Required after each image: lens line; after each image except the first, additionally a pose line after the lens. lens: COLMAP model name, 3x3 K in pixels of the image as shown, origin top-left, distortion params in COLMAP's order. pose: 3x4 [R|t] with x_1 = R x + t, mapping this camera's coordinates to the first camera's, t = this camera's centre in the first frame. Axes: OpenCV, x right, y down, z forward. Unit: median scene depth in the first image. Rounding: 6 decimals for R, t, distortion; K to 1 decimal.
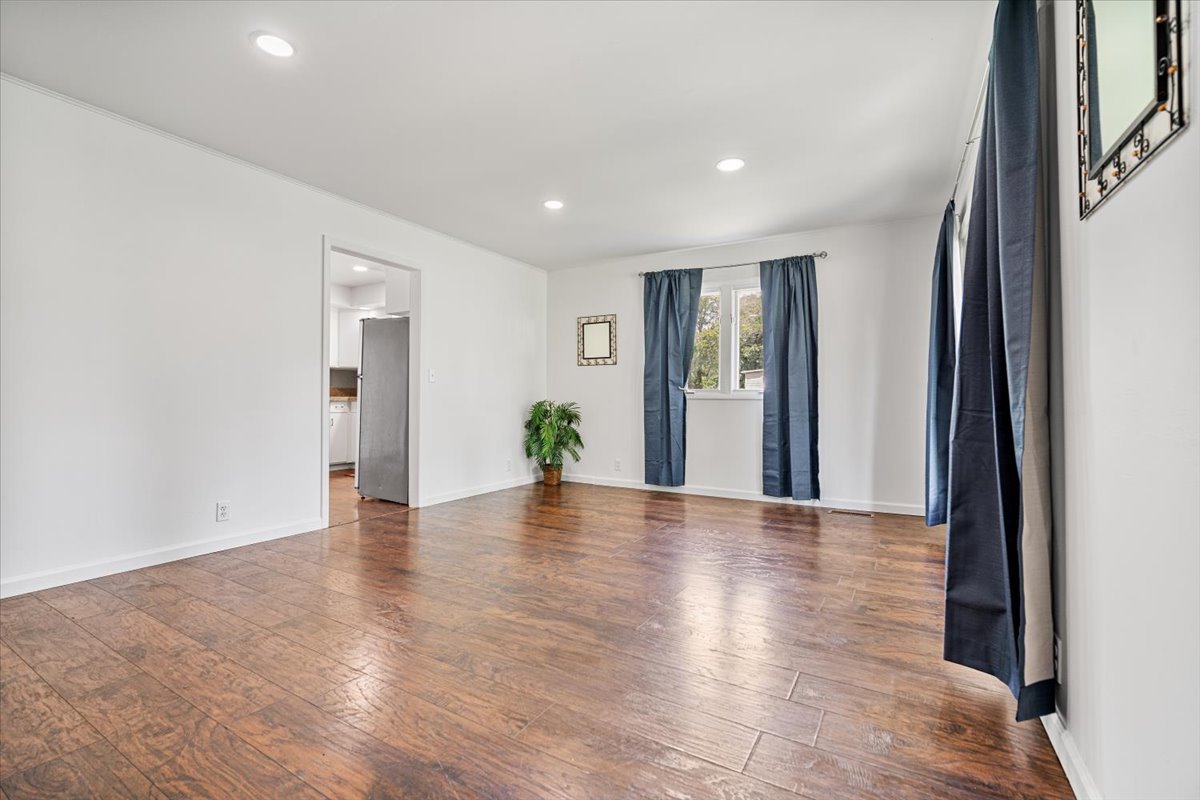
lens RADIAL K [[525.0, 0, 596.7], [0, 525.0, 395.2], [0, 0, 1]] dist [-0.013497, 0.003202]
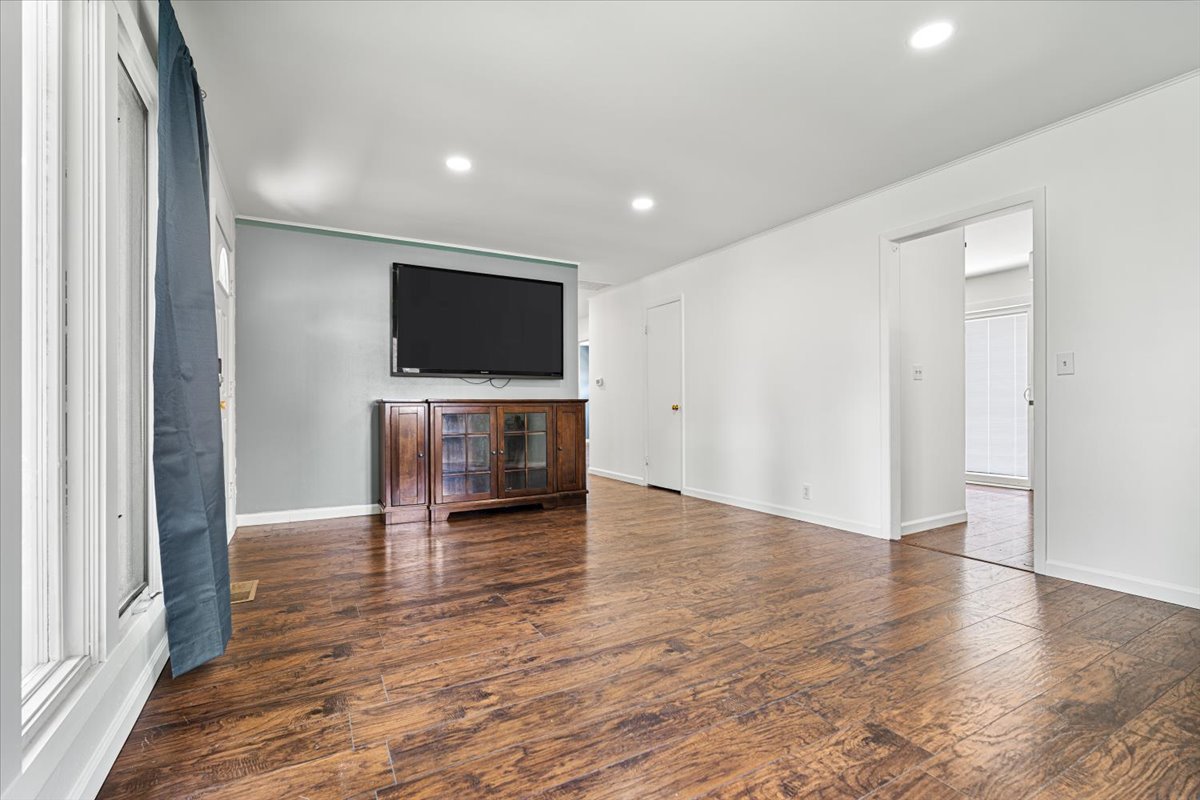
lens RADIAL K [[525.0, 0, 604.6], [0, 525.0, 402.3], [0, 0, 1]] dist [-0.013497, 0.003202]
pose [[-0.489402, -0.010970, -0.871989, 0.469424], [0.009100, 0.999802, -0.017685, 0.010454], [0.872011, -0.016590, -0.489205, 0.832707]]
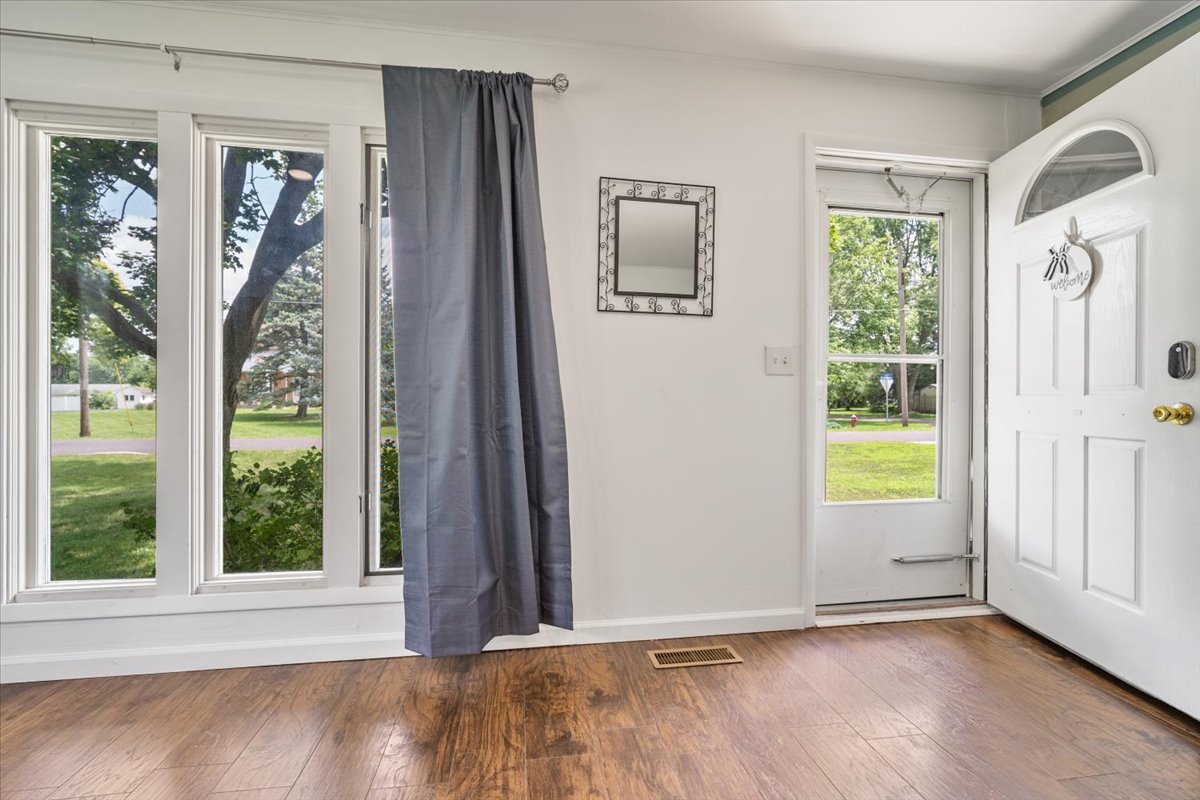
lens RADIAL K [[525.0, 0, 597.3], [0, 525.0, 401.9], [0, 0, 1]] dist [-0.013497, 0.003202]
pose [[-0.632916, -0.004701, 0.774206, -0.113448], [-0.011088, 0.999934, -0.002993, -0.006164], [-0.774141, -0.010479, -0.632926, 0.548863]]
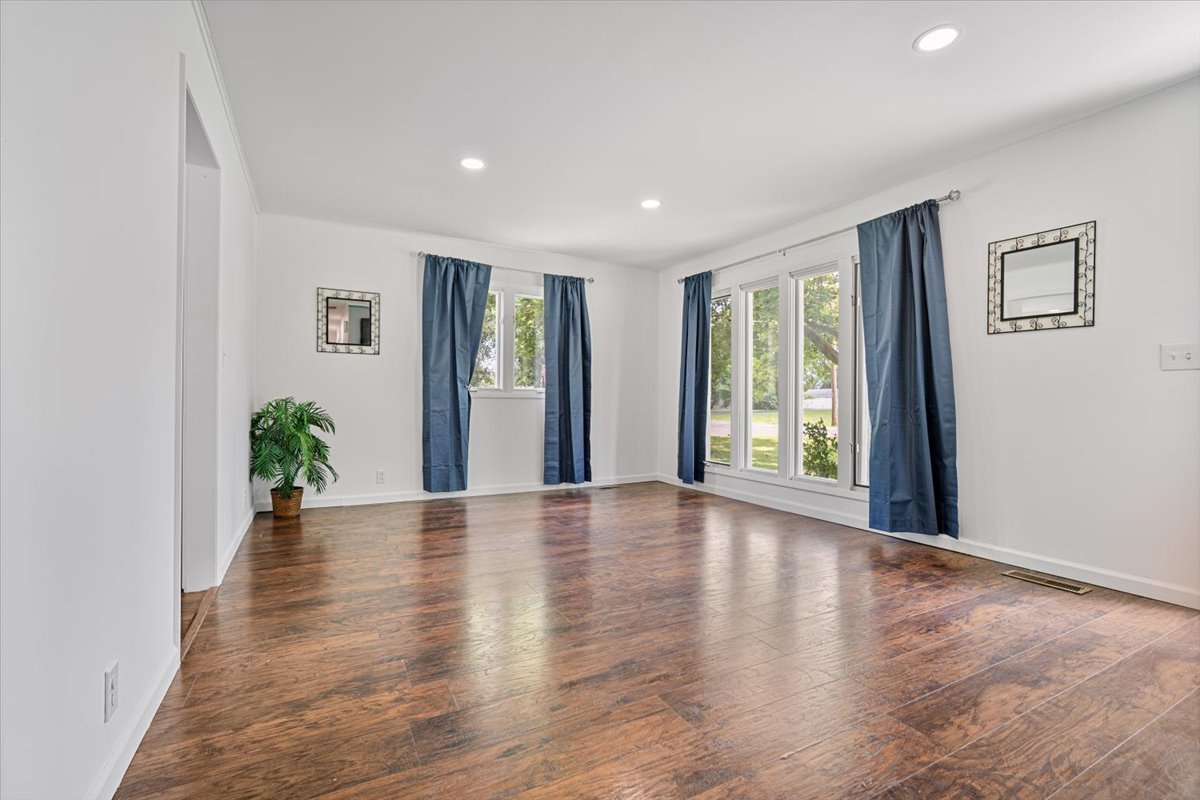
lens RADIAL K [[525.0, 0, 596.5], [0, 525.0, 397.6], [0, 0, 1]] dist [-0.013497, 0.003202]
pose [[0.515626, 0.004015, 0.856804, -0.594566], [-0.014967, 0.999879, 0.004322, -0.000219], [-0.856683, -0.015052, 0.515623, 0.344327]]
